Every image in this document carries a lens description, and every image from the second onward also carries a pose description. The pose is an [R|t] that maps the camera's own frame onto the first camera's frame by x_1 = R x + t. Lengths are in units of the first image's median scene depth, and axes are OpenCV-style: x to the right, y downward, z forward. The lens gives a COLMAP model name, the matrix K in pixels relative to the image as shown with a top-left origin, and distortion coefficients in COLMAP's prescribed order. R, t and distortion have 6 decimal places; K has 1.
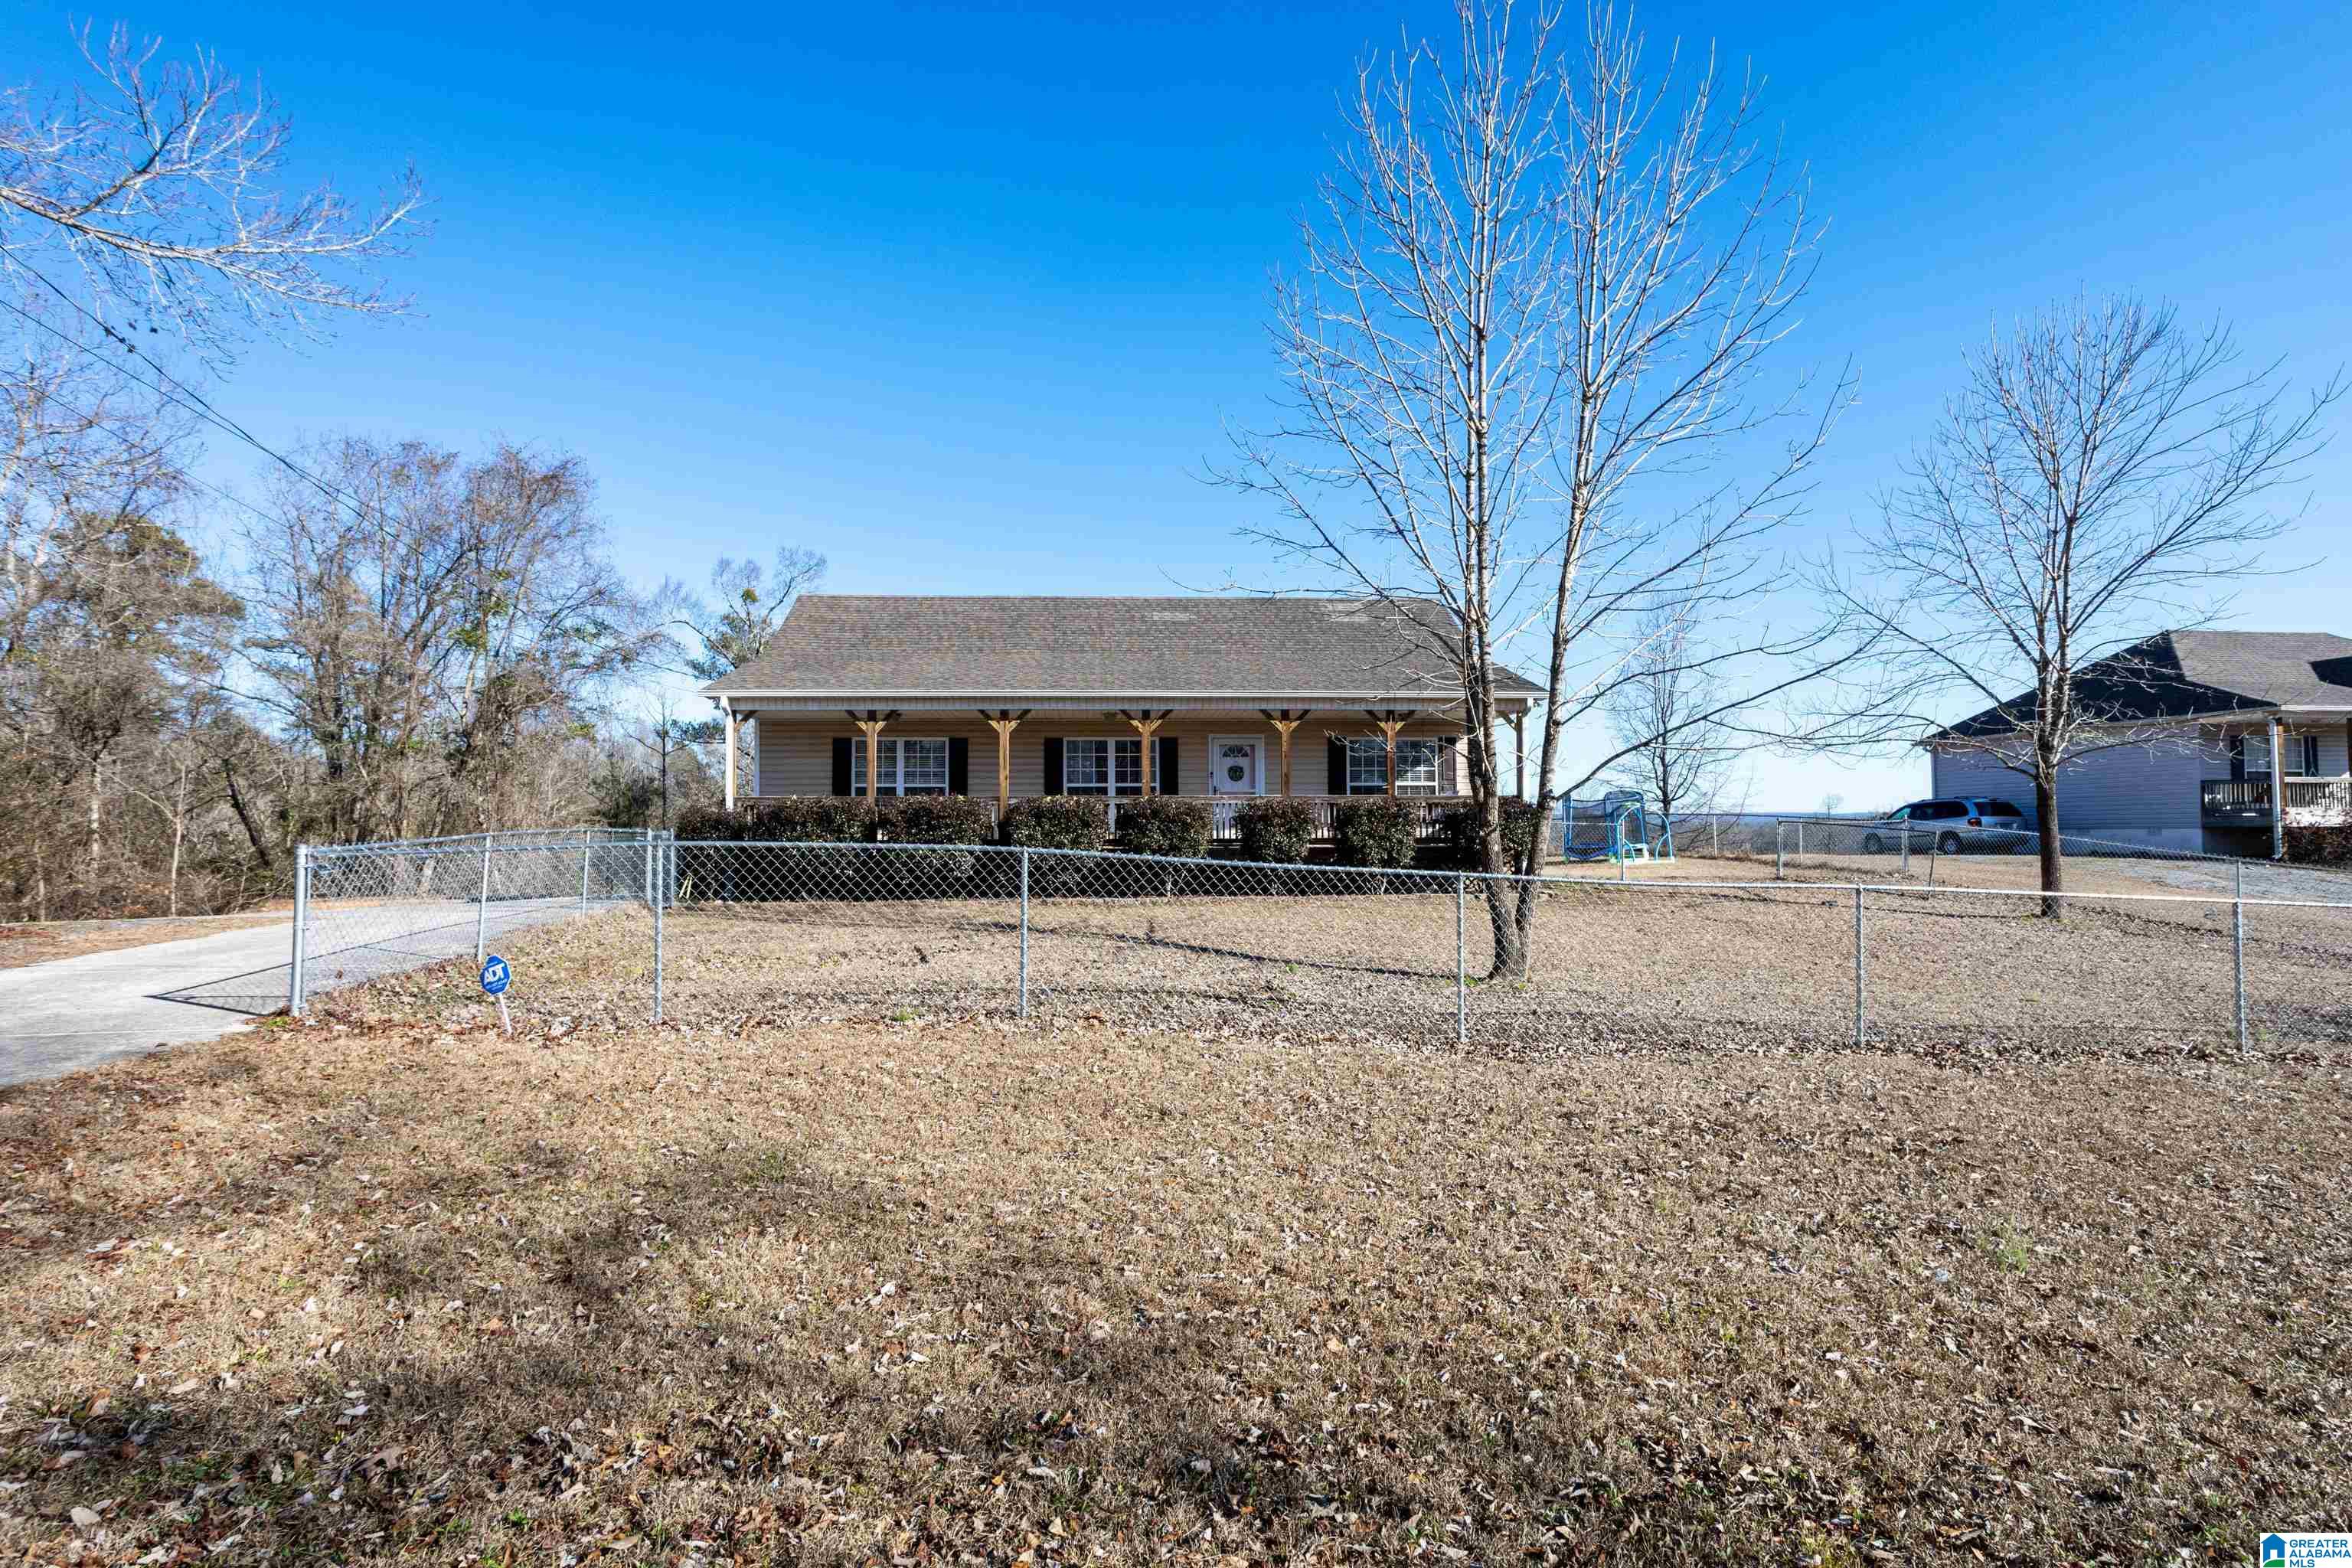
lens RADIAL K [[1162.3, 0, 1170.6], [0, 1162.3, 800.8], [0, 0, 1]] dist [-0.061769, 0.040945]
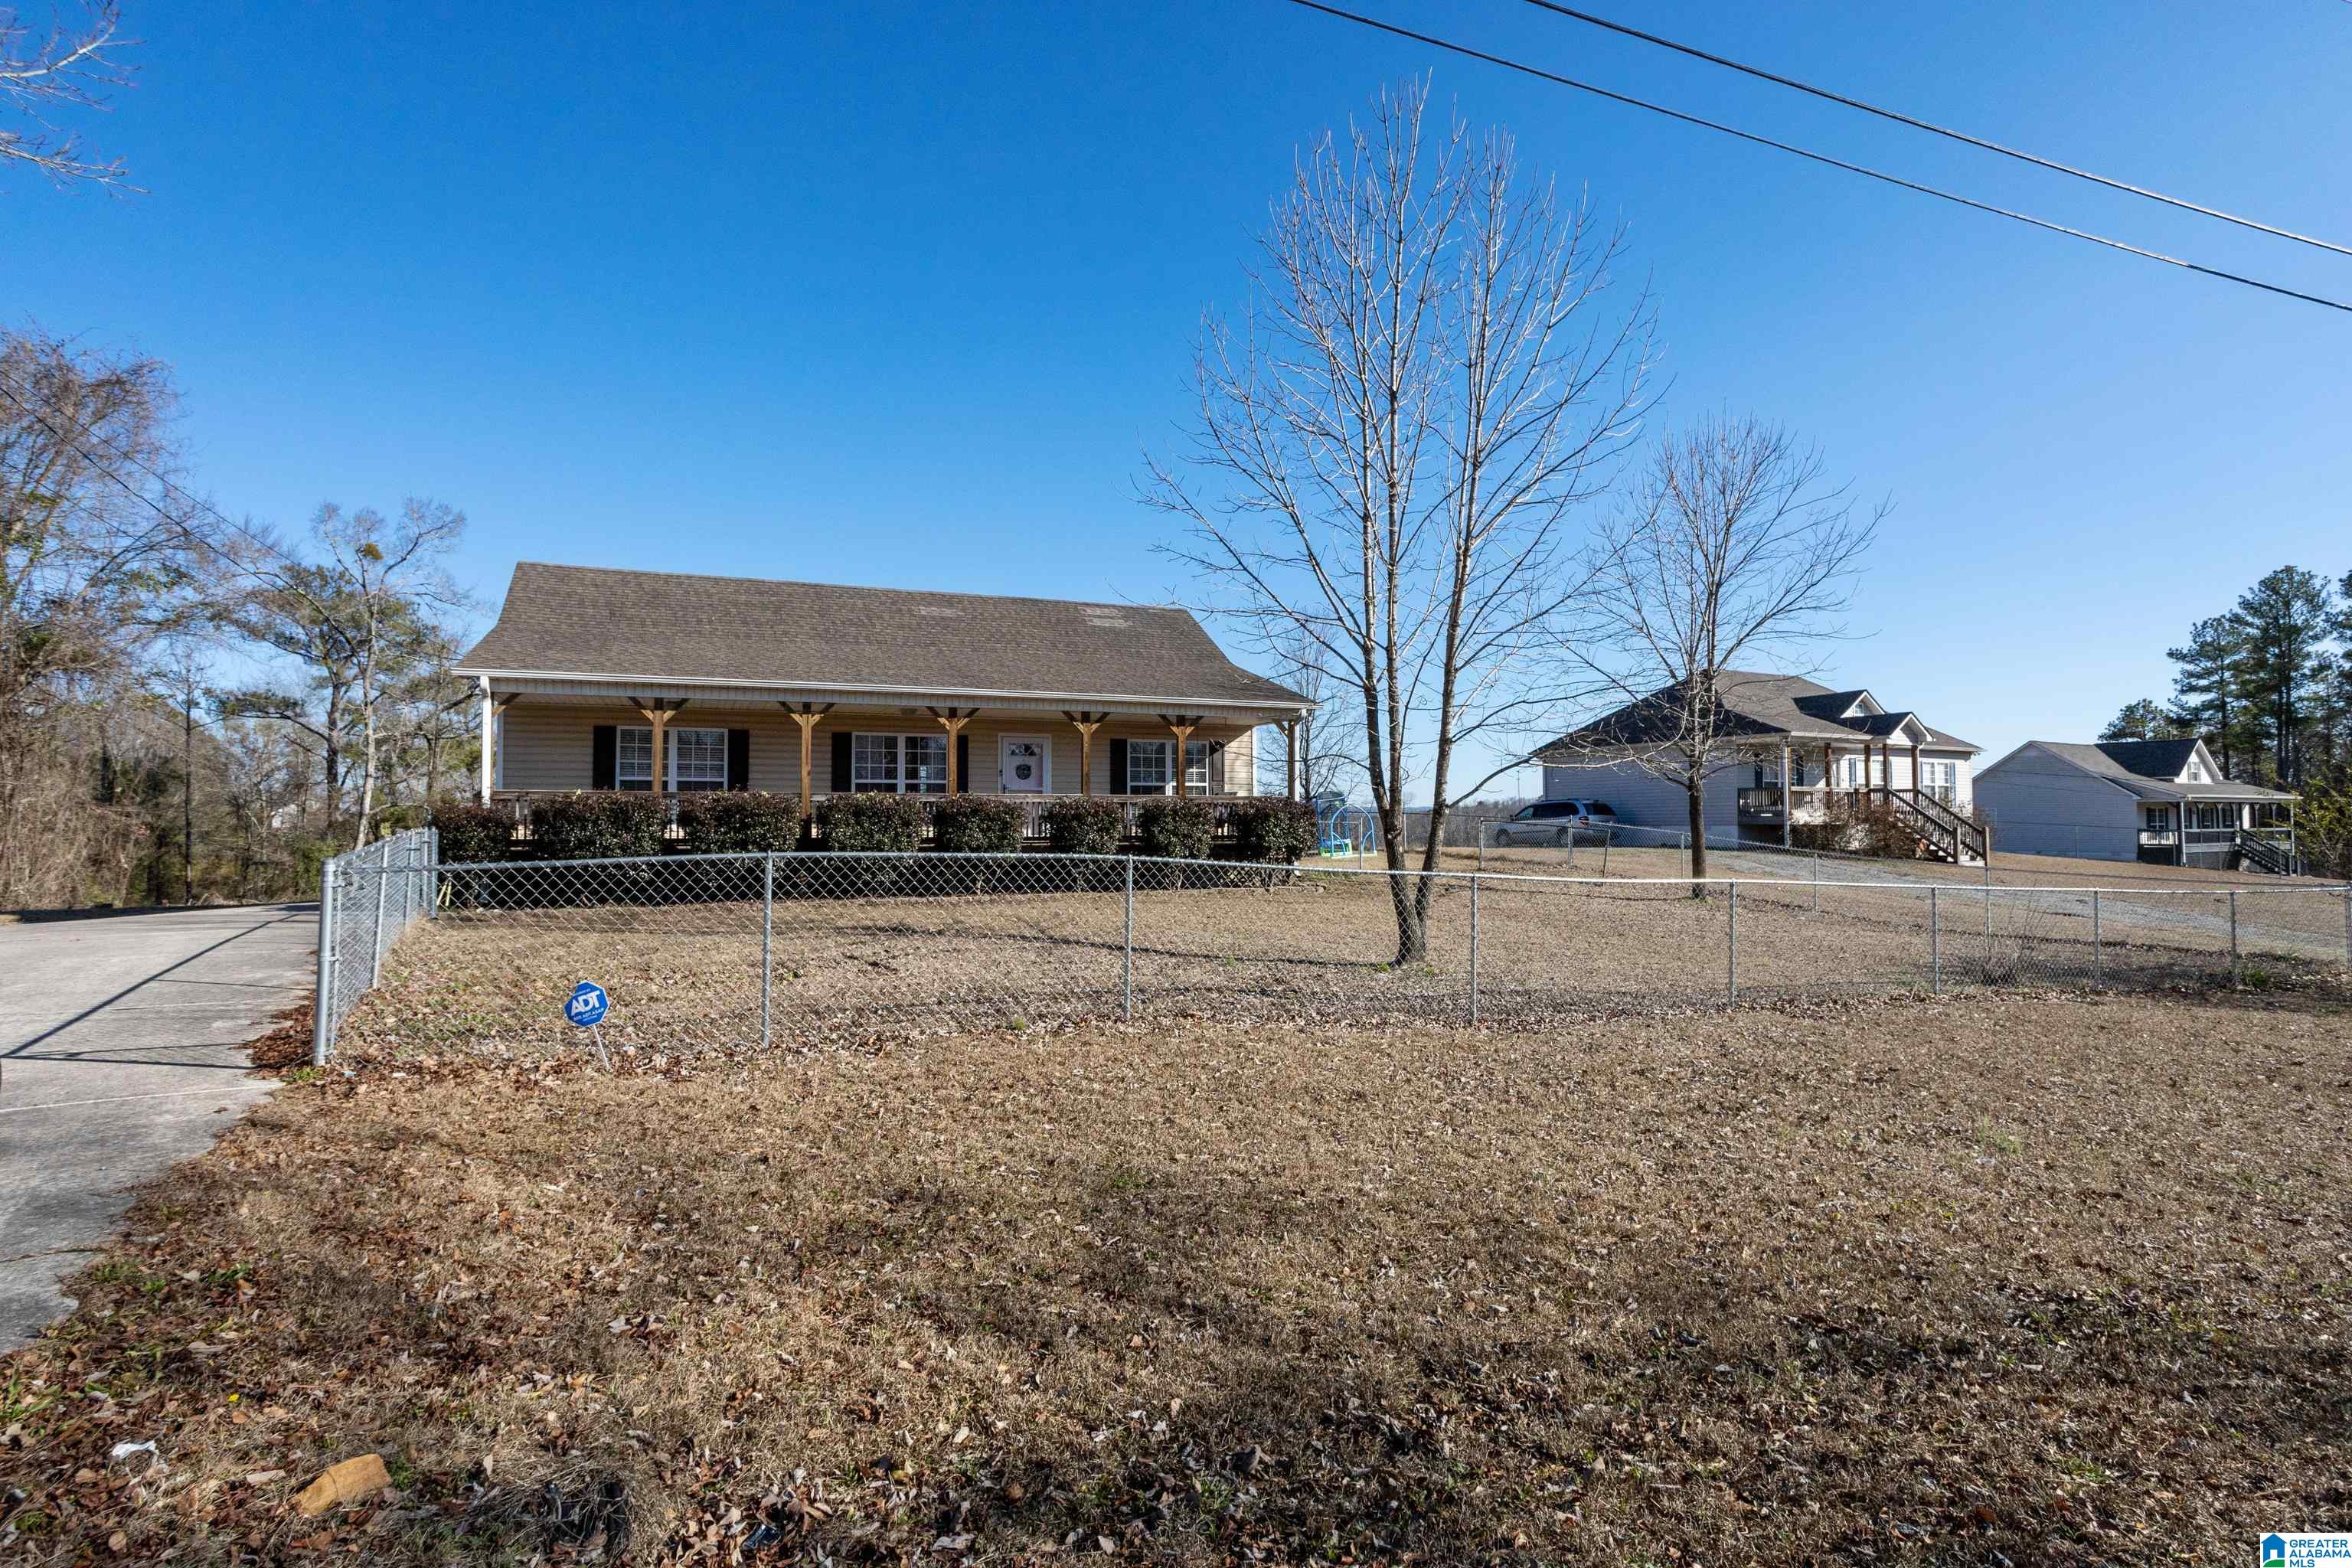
lens RADIAL K [[1153.2, 0, 1183.2], [0, 1153.2, 790.4], [0, 0, 1]] dist [-0.062456, 0.039825]
pose [[0.941766, 0.011623, 0.336068, -0.164309], [-0.011122, 0.999932, -0.003414, -0.005934], [-0.336085, -0.000523, 0.941832, 0.003706]]
